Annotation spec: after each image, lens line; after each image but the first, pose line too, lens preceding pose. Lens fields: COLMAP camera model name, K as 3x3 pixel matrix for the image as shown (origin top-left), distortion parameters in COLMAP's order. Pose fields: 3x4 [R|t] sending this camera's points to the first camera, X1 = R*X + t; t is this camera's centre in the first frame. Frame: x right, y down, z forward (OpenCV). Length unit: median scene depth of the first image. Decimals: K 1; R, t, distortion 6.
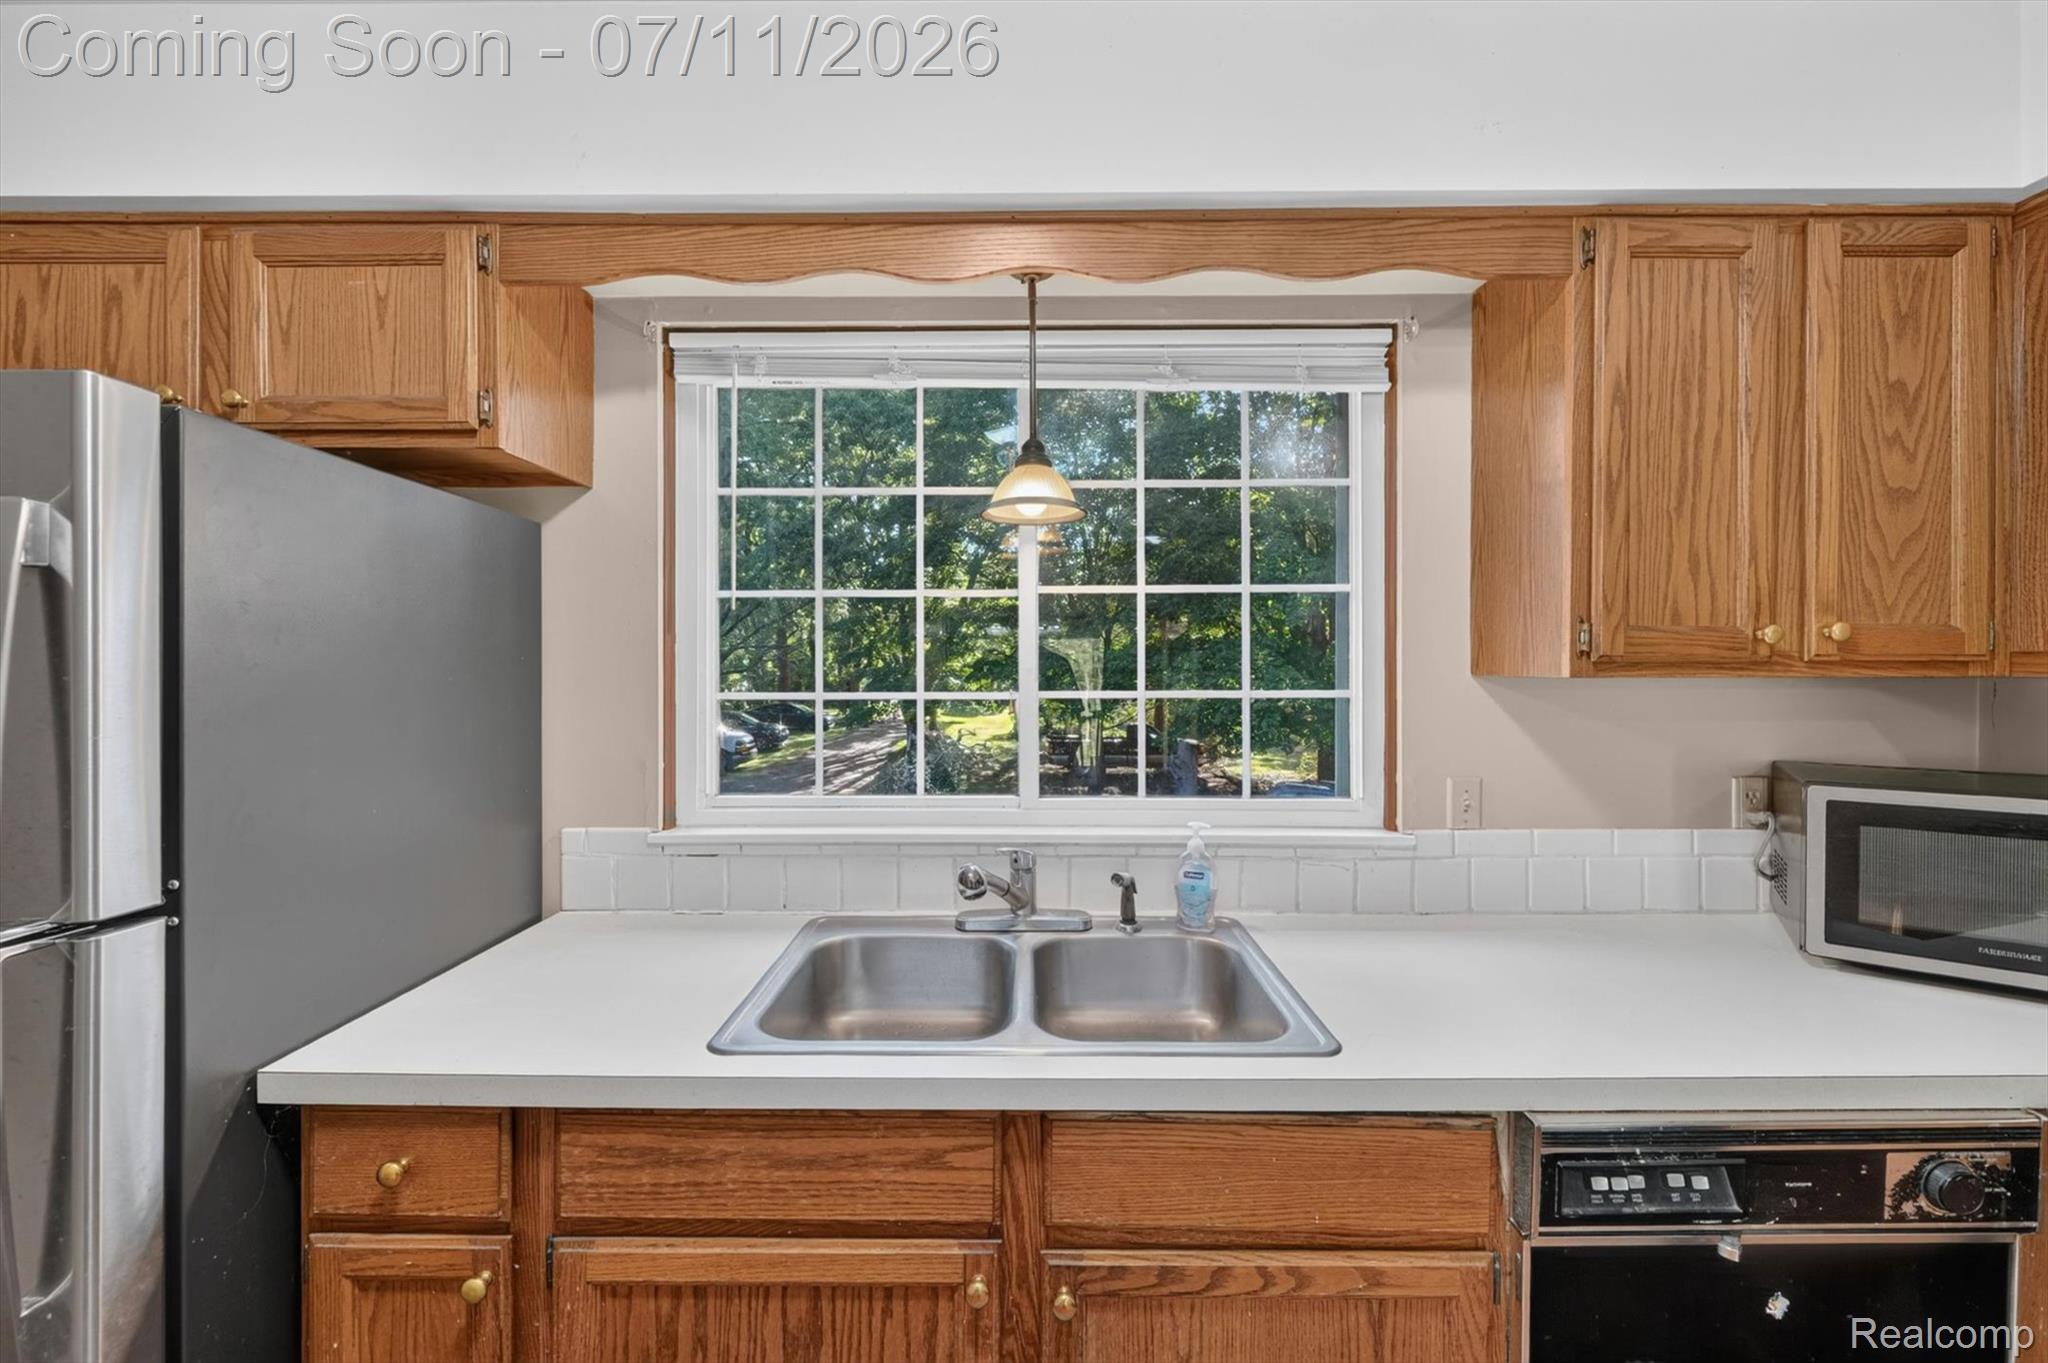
lens RADIAL K [[813.0, 0, 1019.3], [0, 813.0, 670.6], [0, 0, 1]] dist [0.000031, 0.000080]
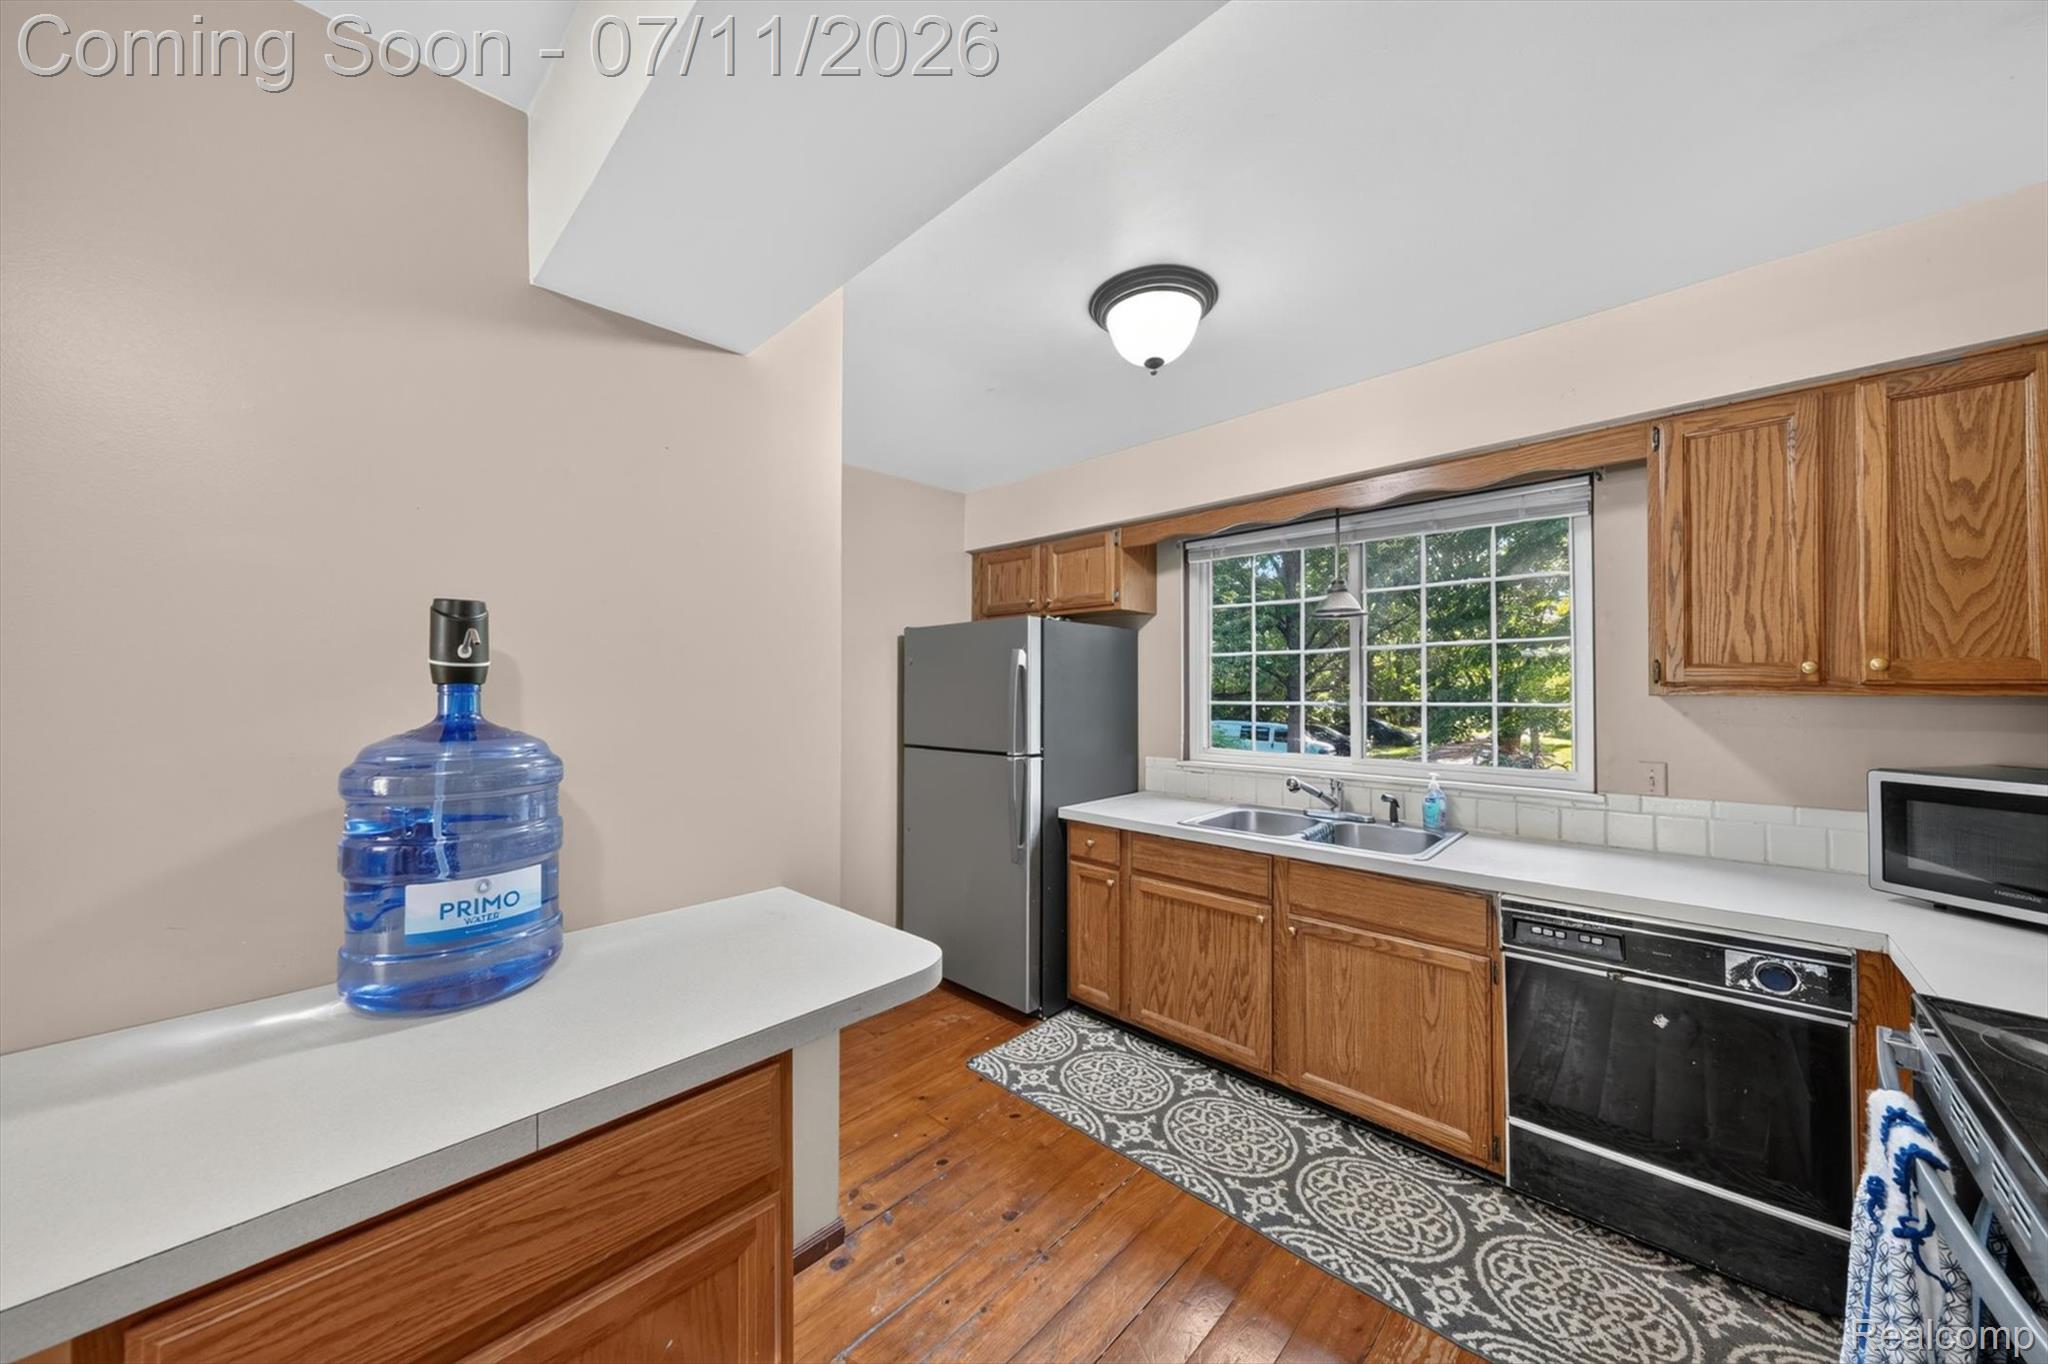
lens RADIAL K [[707.4, 0, 1024.0], [0, 707.4, 682.0], [0, 0, 1]] dist [-0.000122, -0.000017]
pose [[0.730258, -0.007863, -0.683126, 0.741151], [-0.001312, 0.999916, -0.012912, 0.001878], [0.683170, 0.010325, 0.730186, -0.951998]]
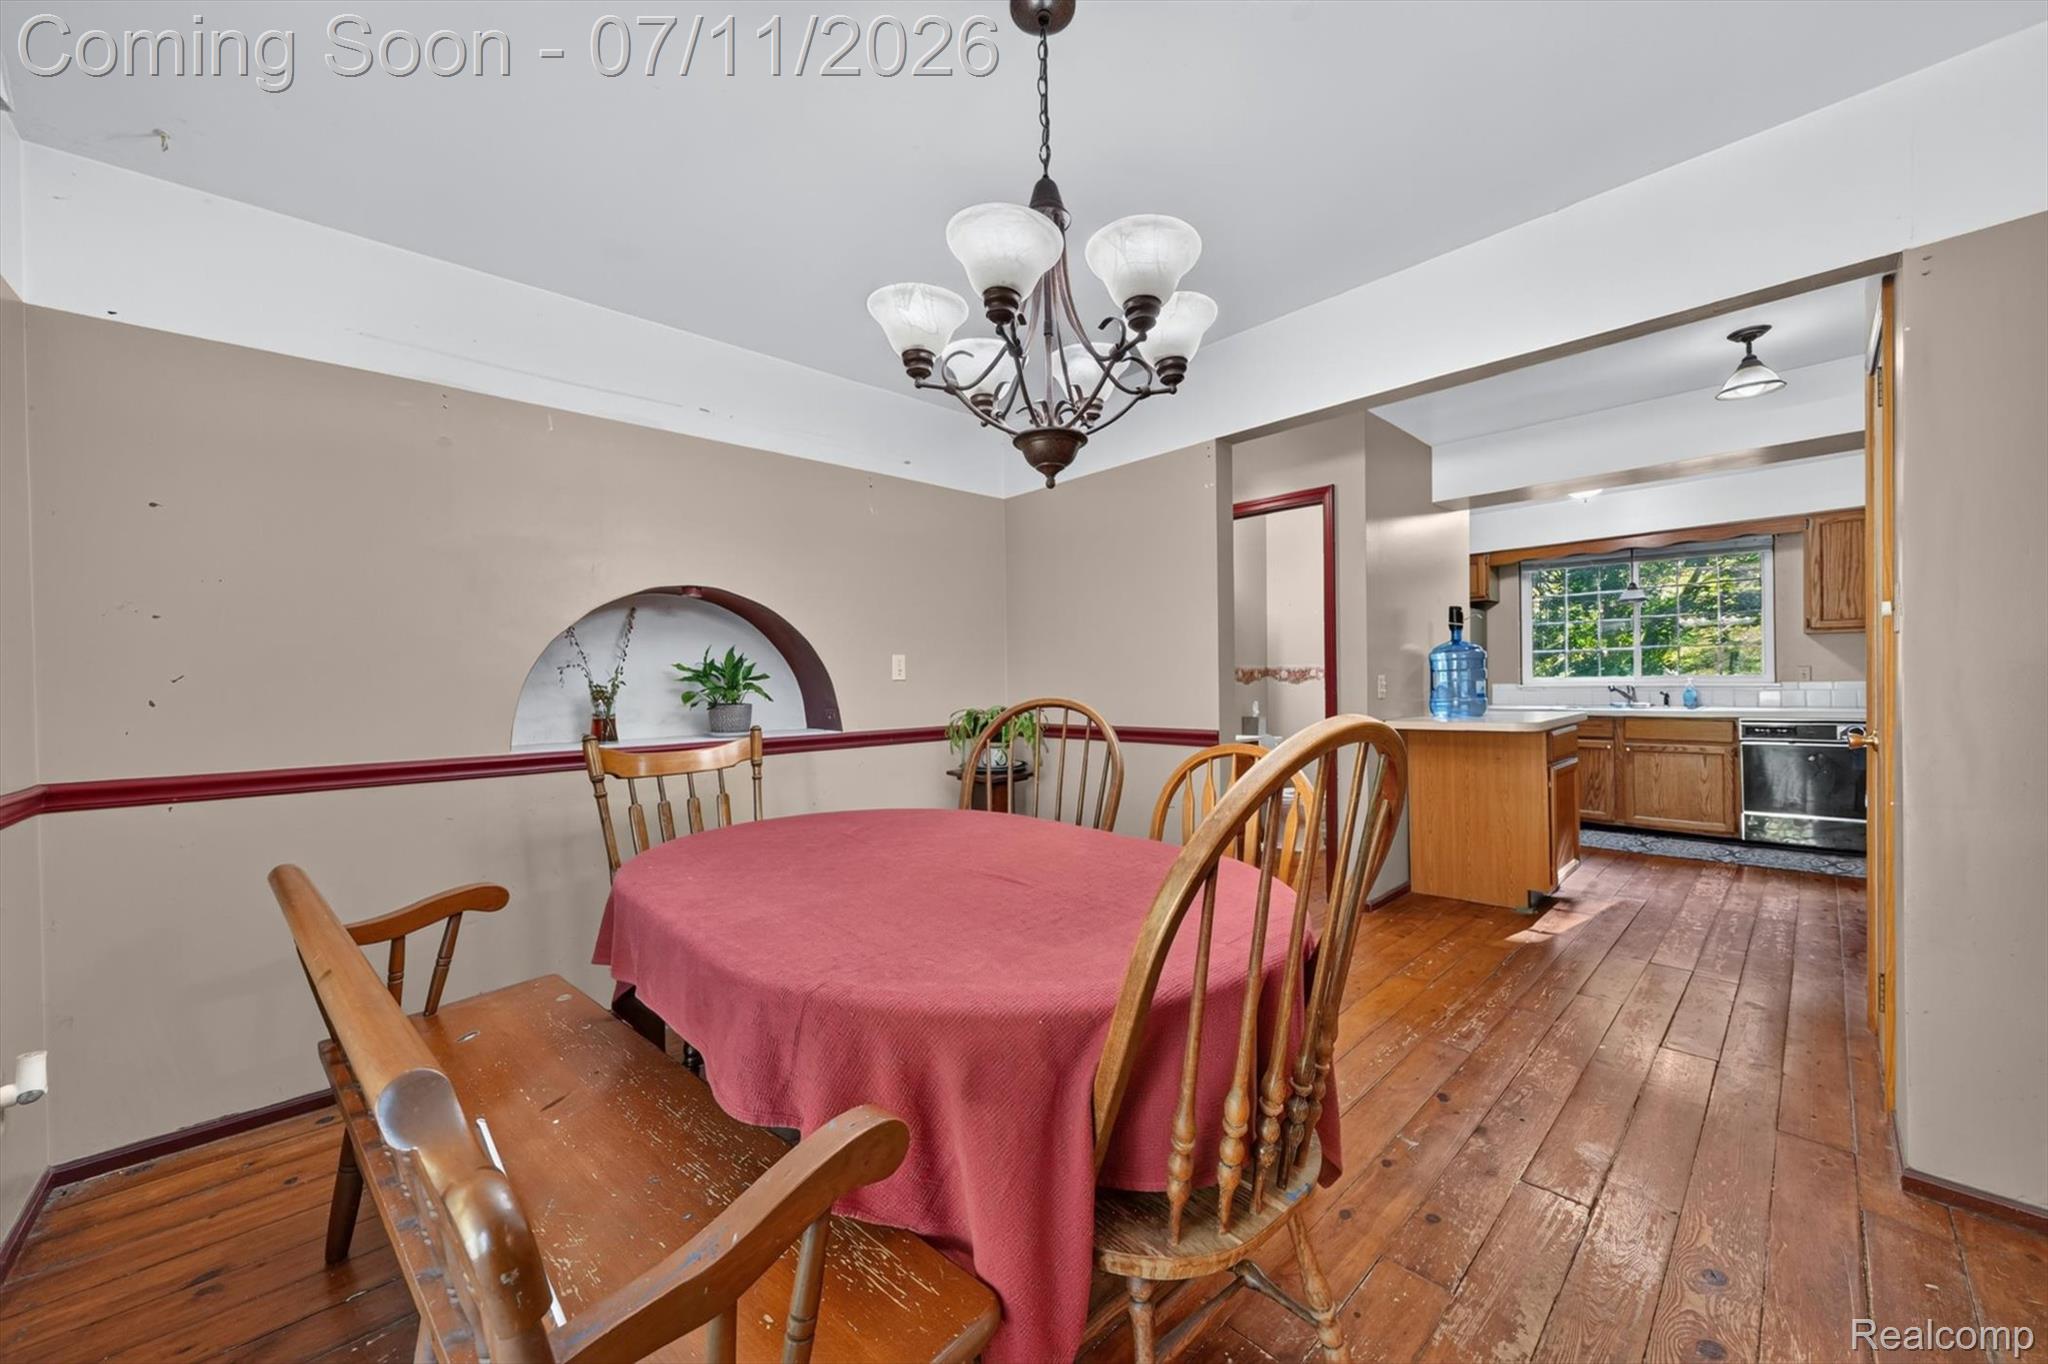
lens RADIAL K [[758.2, 0, 1027.5], [0, 758.2, 690.3], [0, 0, 1]] dist [-0.000819, -0.000098]
pose [[0.697101, -0.006724, -0.716941, 0.691803], [0.020553, 0.999732, 0.010608, 0.166254], [0.716678, -0.022131, 0.697053, -4.245839]]
